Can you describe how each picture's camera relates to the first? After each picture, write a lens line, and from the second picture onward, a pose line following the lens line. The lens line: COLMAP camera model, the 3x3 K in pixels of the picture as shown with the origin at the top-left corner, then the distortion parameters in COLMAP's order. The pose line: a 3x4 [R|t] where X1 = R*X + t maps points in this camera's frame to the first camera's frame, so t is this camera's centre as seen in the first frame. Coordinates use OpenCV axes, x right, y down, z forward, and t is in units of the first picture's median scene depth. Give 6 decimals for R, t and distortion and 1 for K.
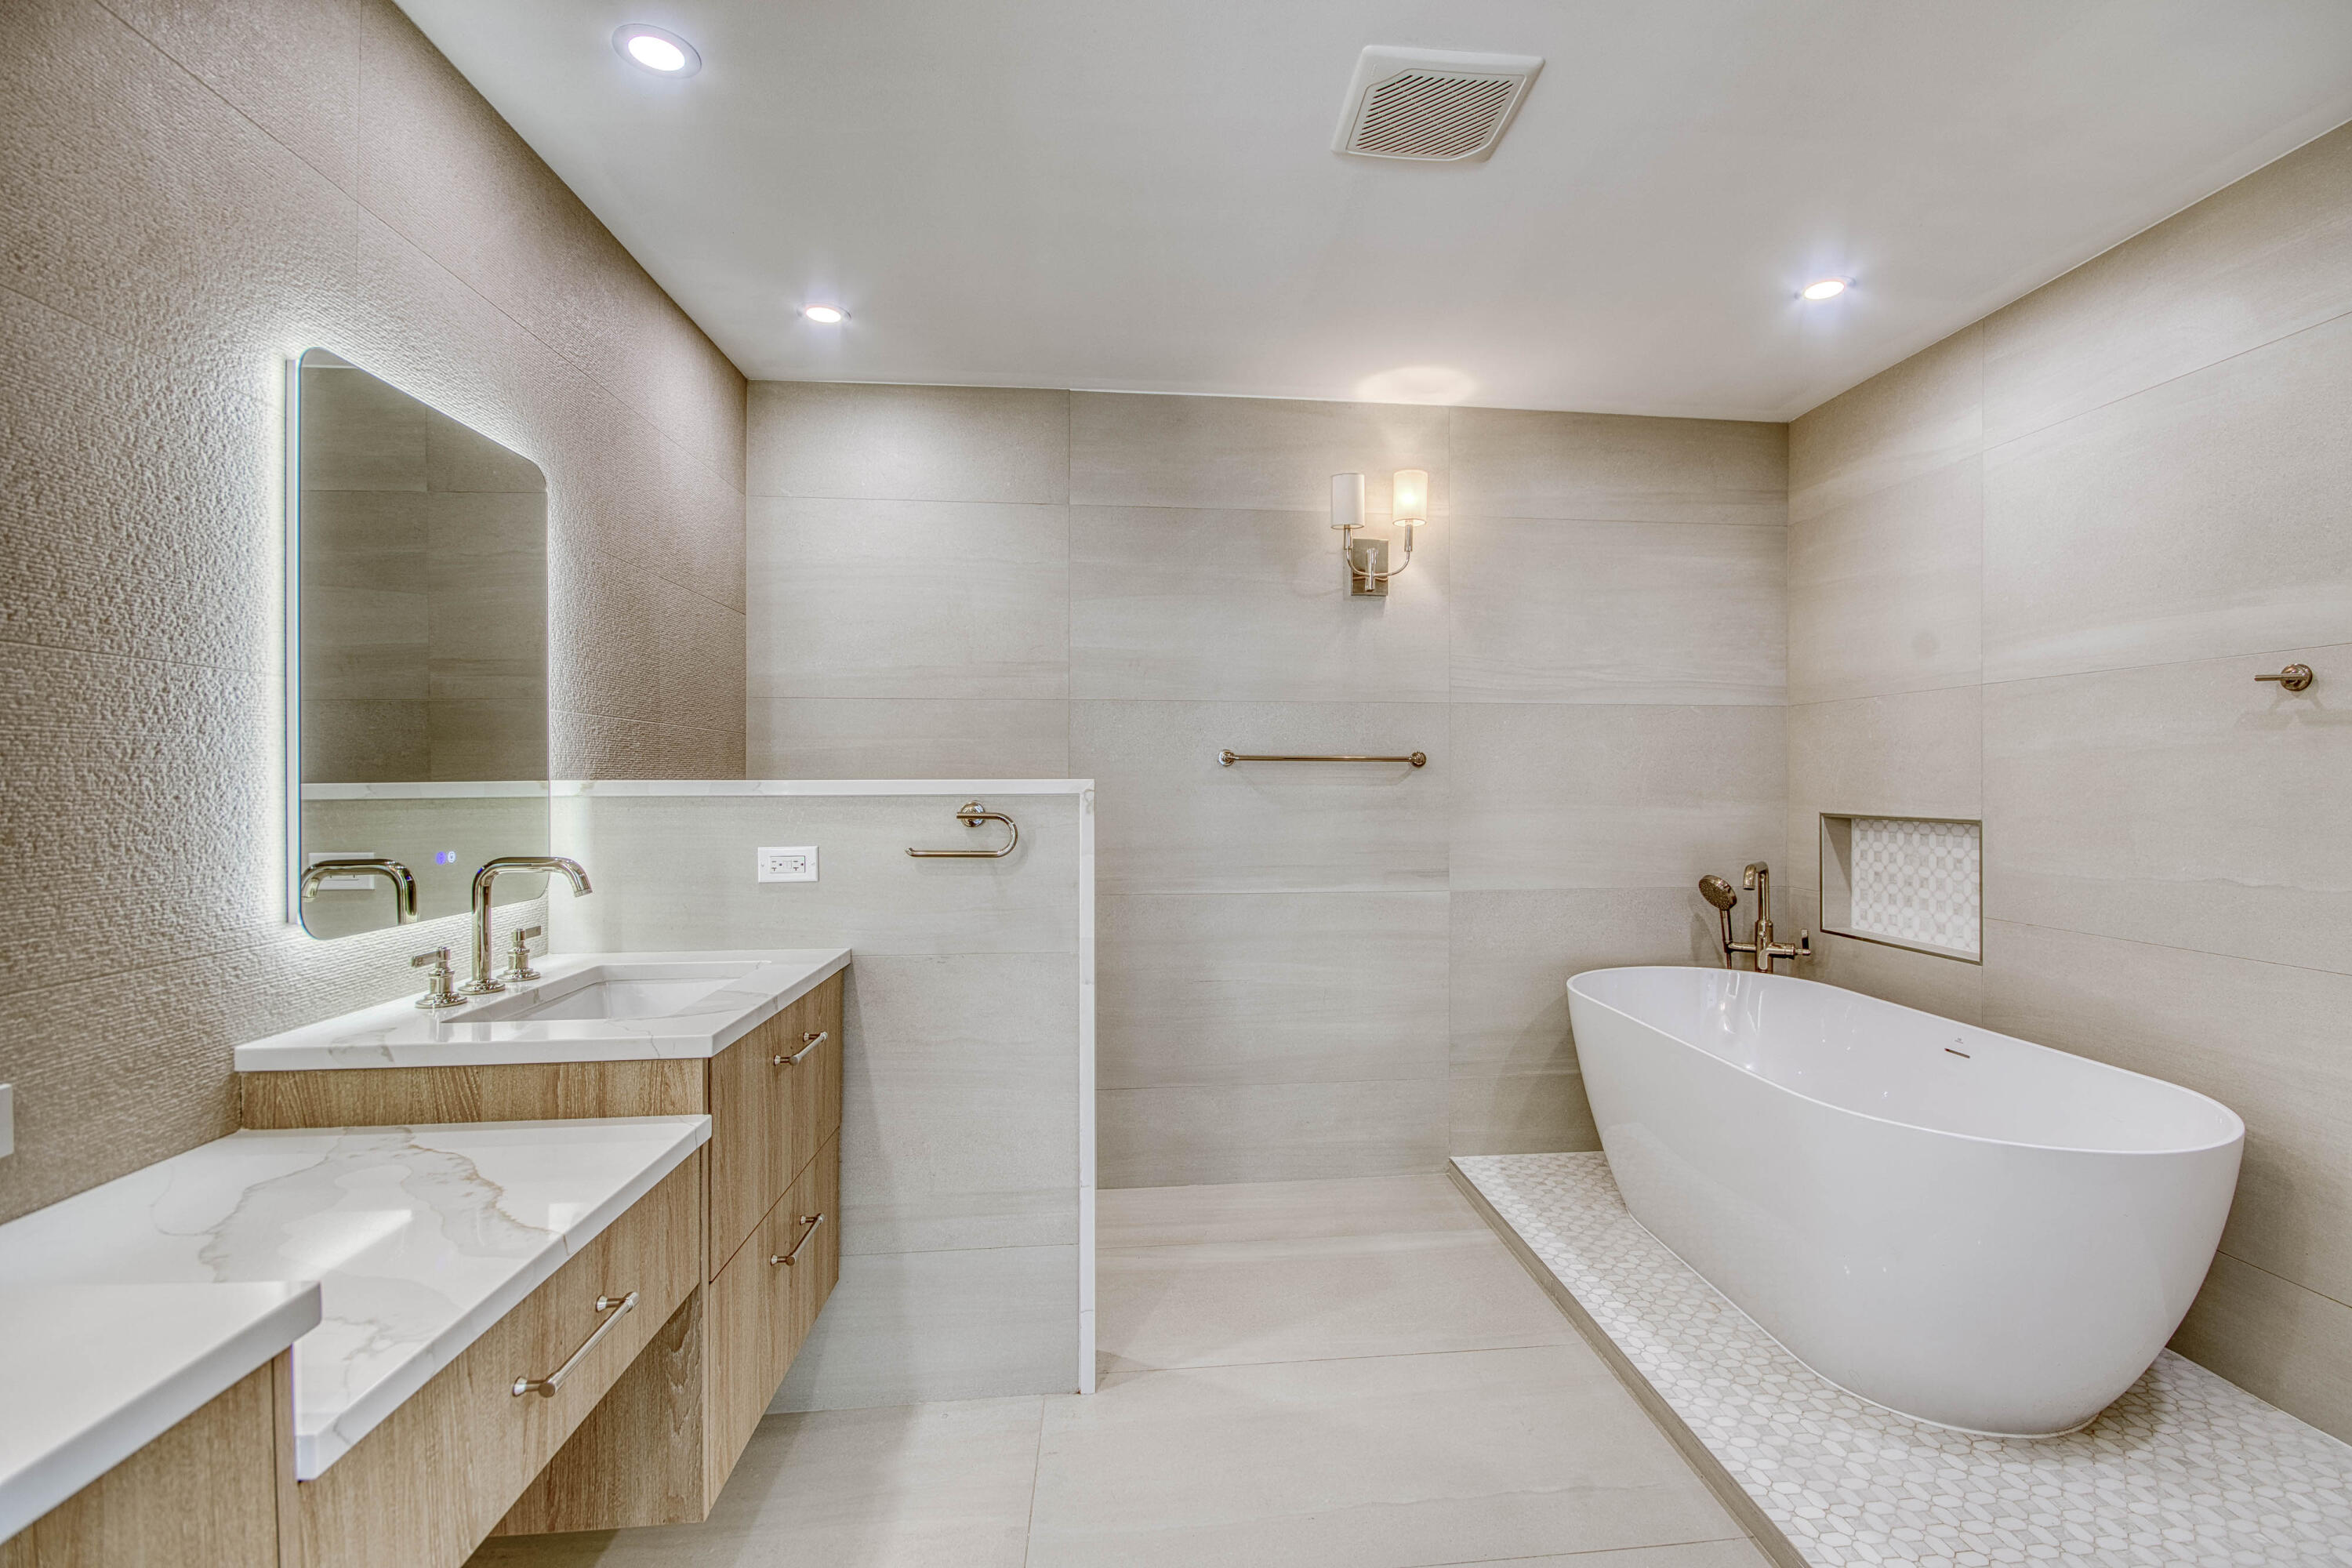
lens RADIAL K [[1042.9, 0, 1231.7], [0, 1042.9, 782.7], [0, 0, 1]] dist [0.014405, -0.017440]
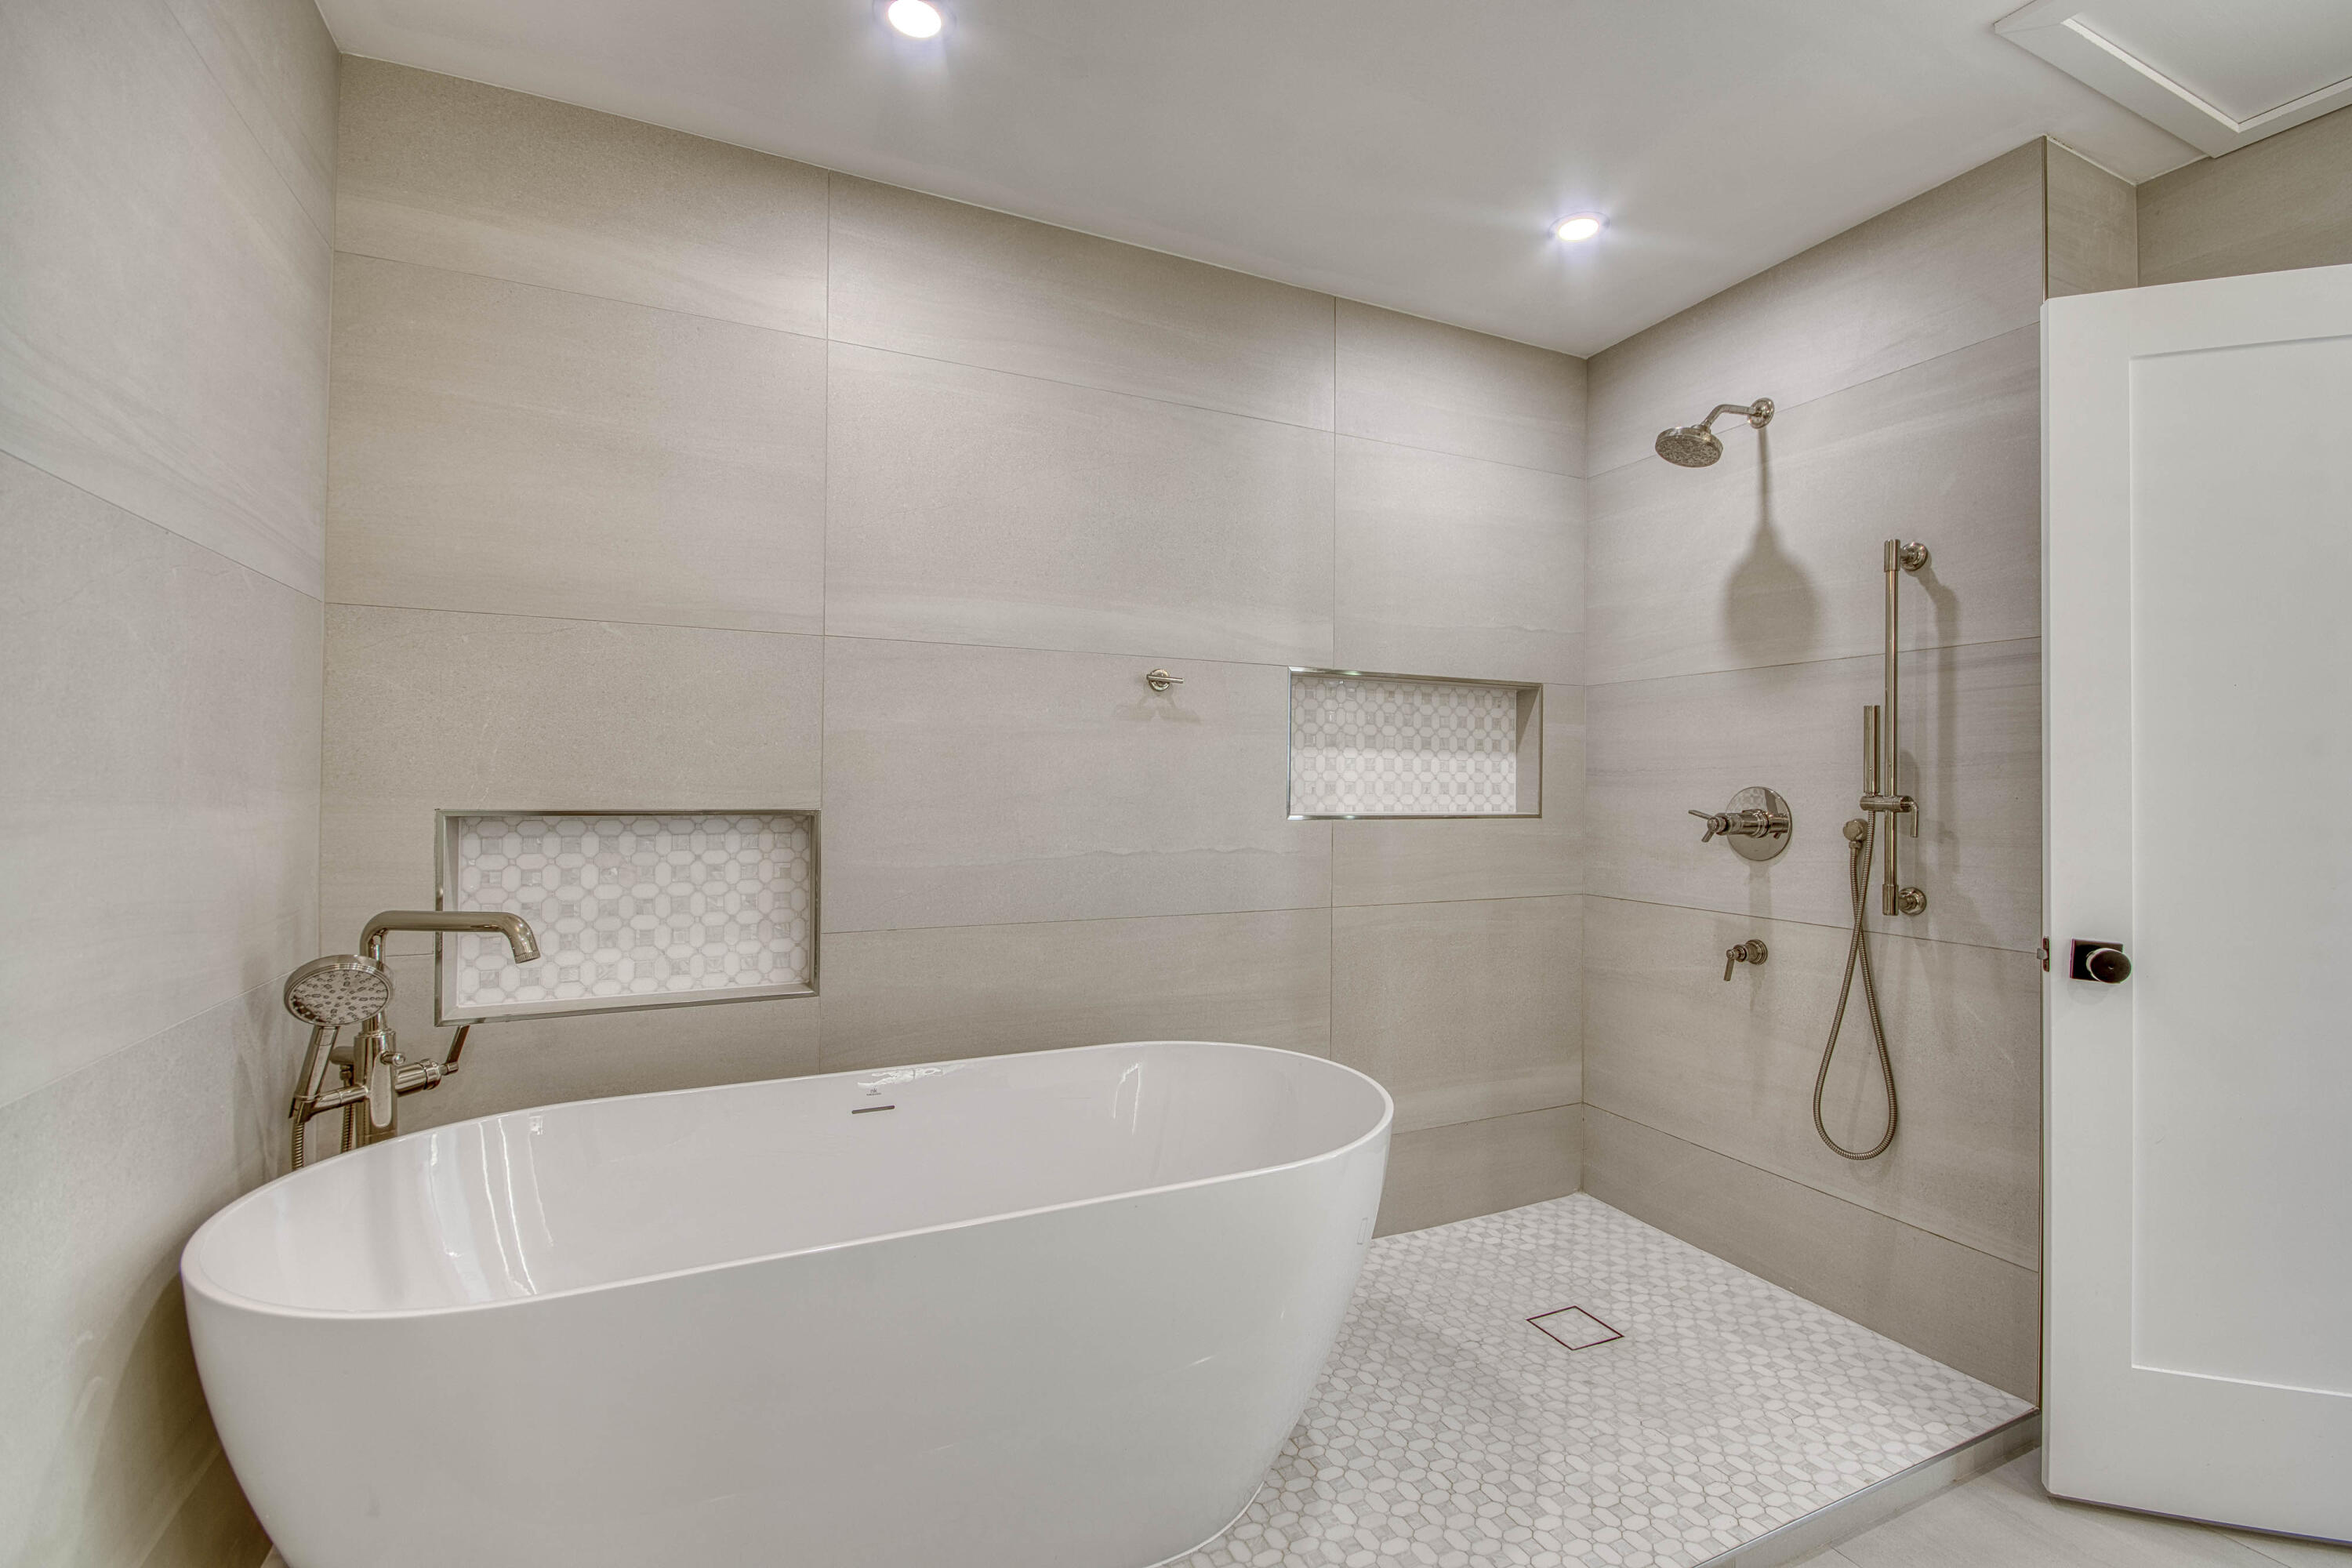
lens RADIAL K [[1045.5, 0, 1229.2], [0, 1045.5, 776.8], [0, 0, 1]] dist [-0.002473, -0.000562]
pose [[-0.345275, 0.002899, 0.938497, -0.200355], [-0.007031, 0.999959, -0.005676, 0.023559], [-0.938475, -0.008558, -0.345241, 1.652845]]
